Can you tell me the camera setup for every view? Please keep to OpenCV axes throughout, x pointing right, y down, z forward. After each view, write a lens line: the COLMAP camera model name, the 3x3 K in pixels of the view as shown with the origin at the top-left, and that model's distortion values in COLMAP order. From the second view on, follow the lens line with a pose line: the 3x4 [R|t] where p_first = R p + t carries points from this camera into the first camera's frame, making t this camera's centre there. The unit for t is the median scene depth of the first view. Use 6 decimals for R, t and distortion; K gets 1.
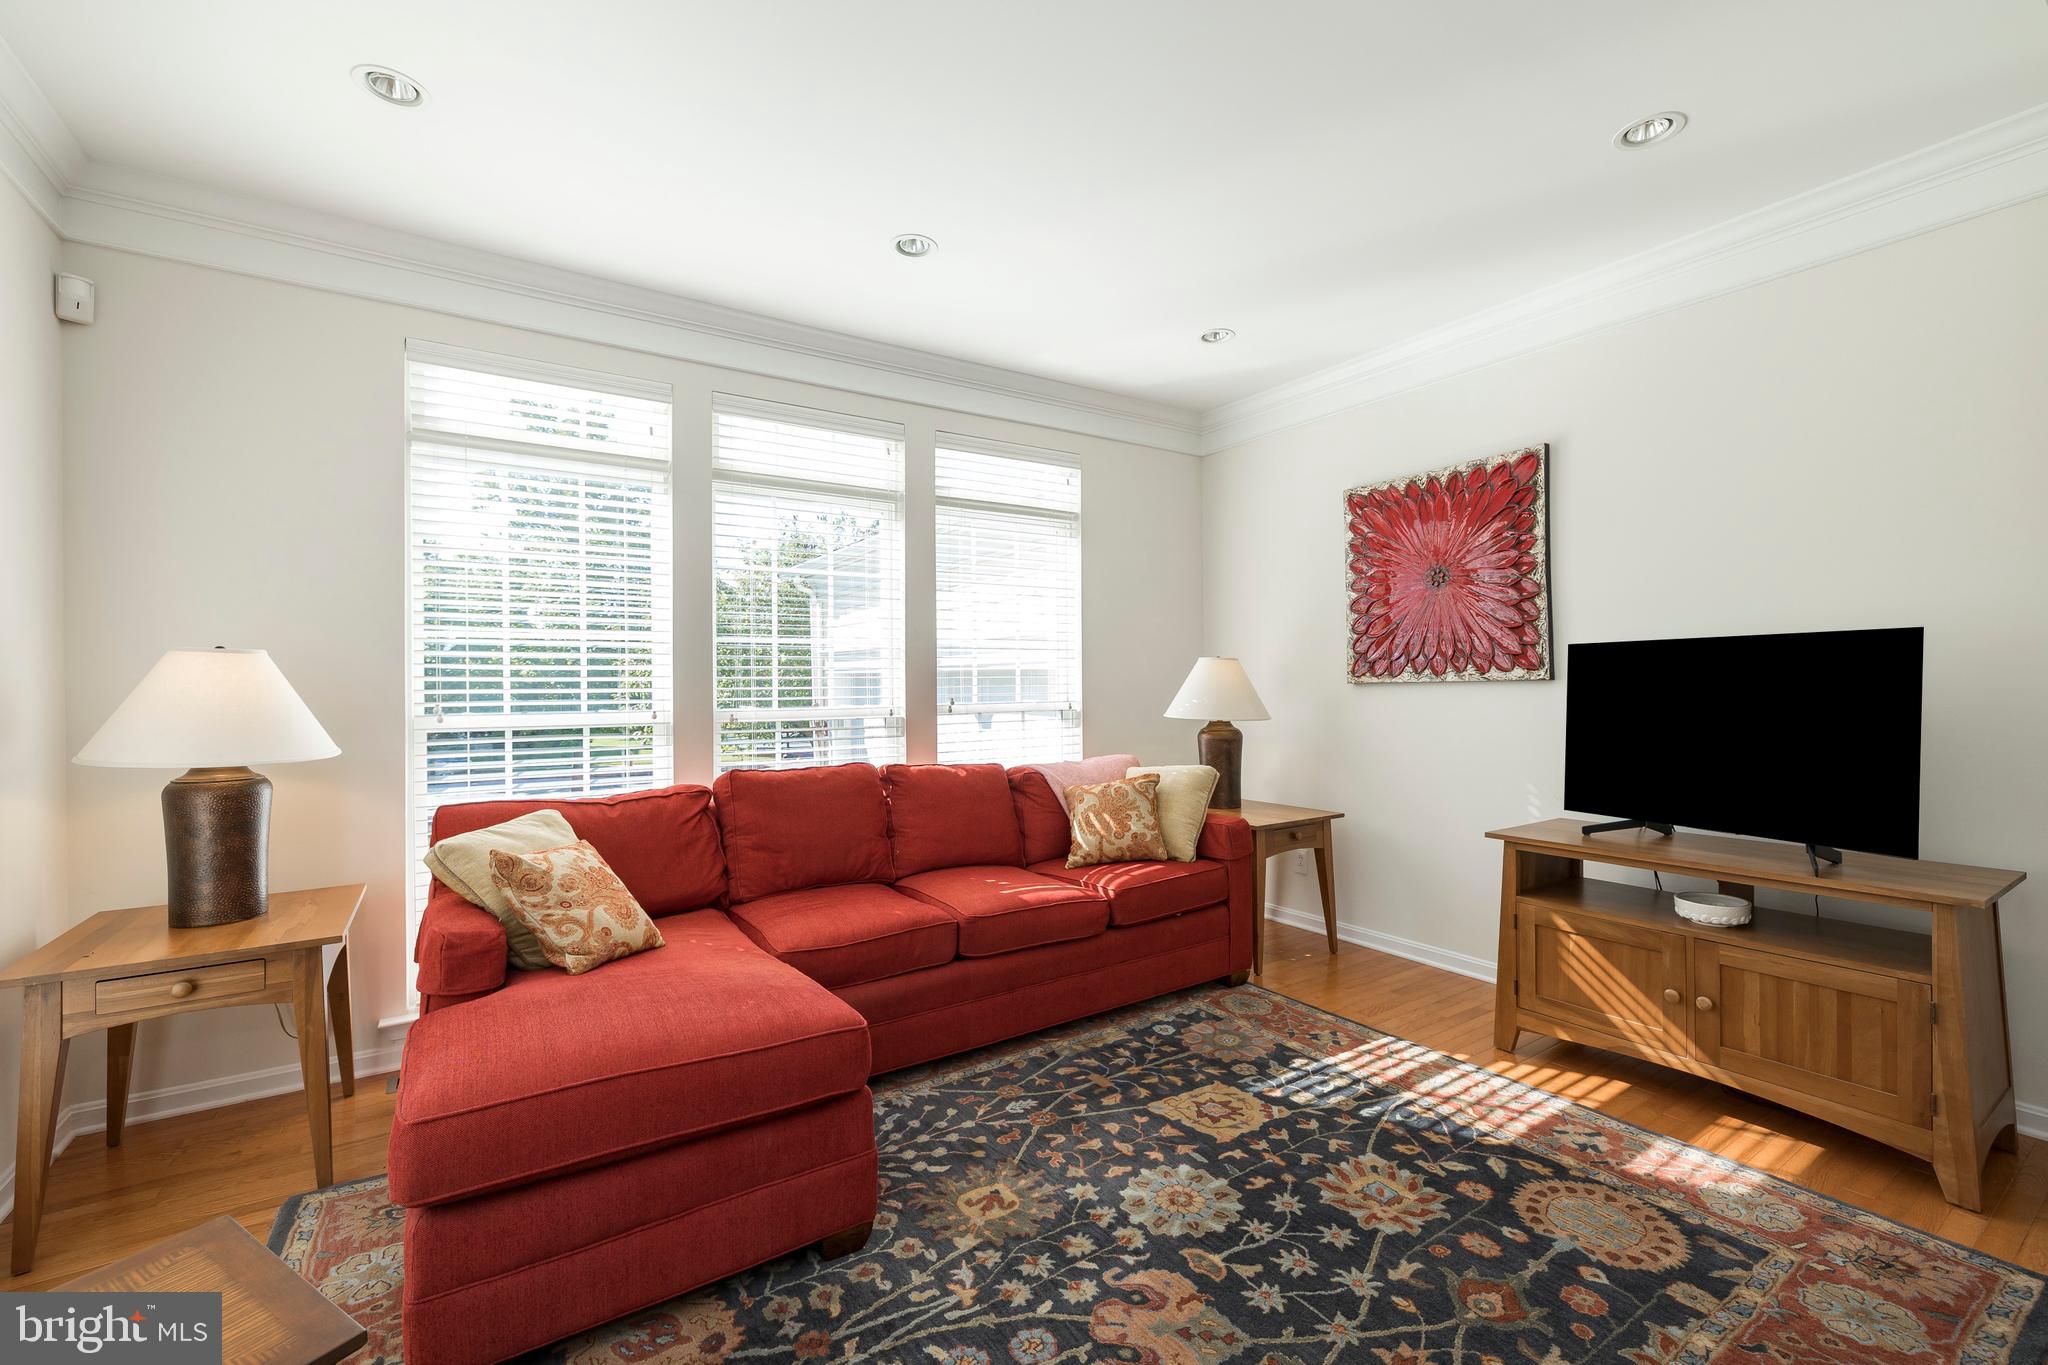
lens RADIAL K [[862.9, 0, 1028.8], [0, 862.9, 683.1], [0, 0, 1]] dist [0.009571, -0.000157]
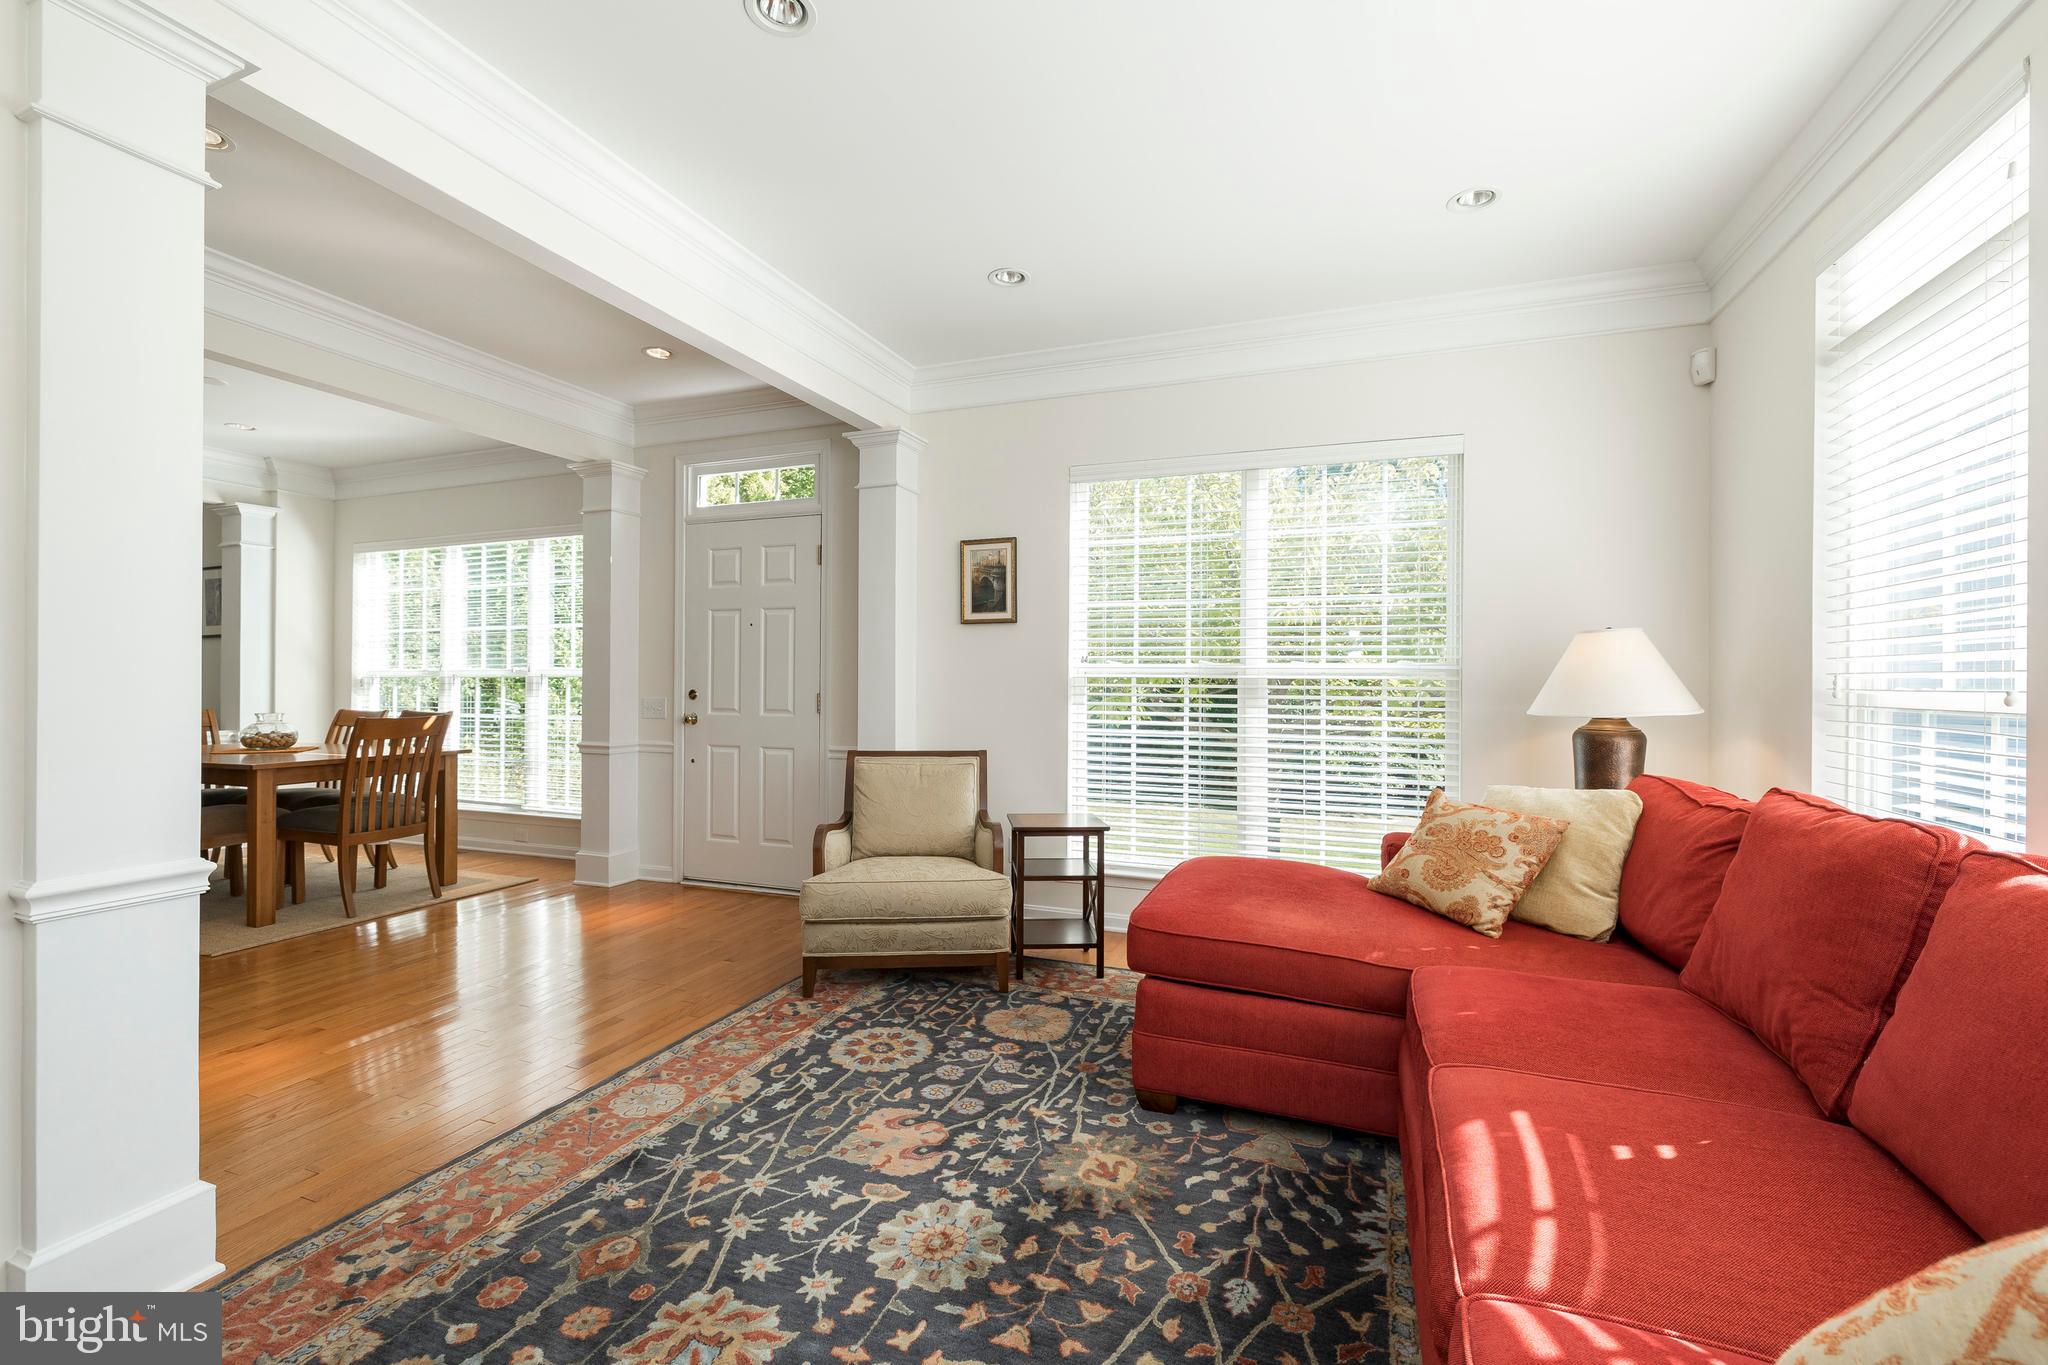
lens RADIAL K [[862.9, 0, 1025.4], [0, 862.9, 674.5], [0, 0, 1]] dist [0.009571, -0.000157]
pose [[-0.811440, -0.000156, -0.584436, 0.664358], [0.005268, 0.999957, -0.007581, 0.045026], [0.584412, -0.009230, -0.811405, 1.917418]]
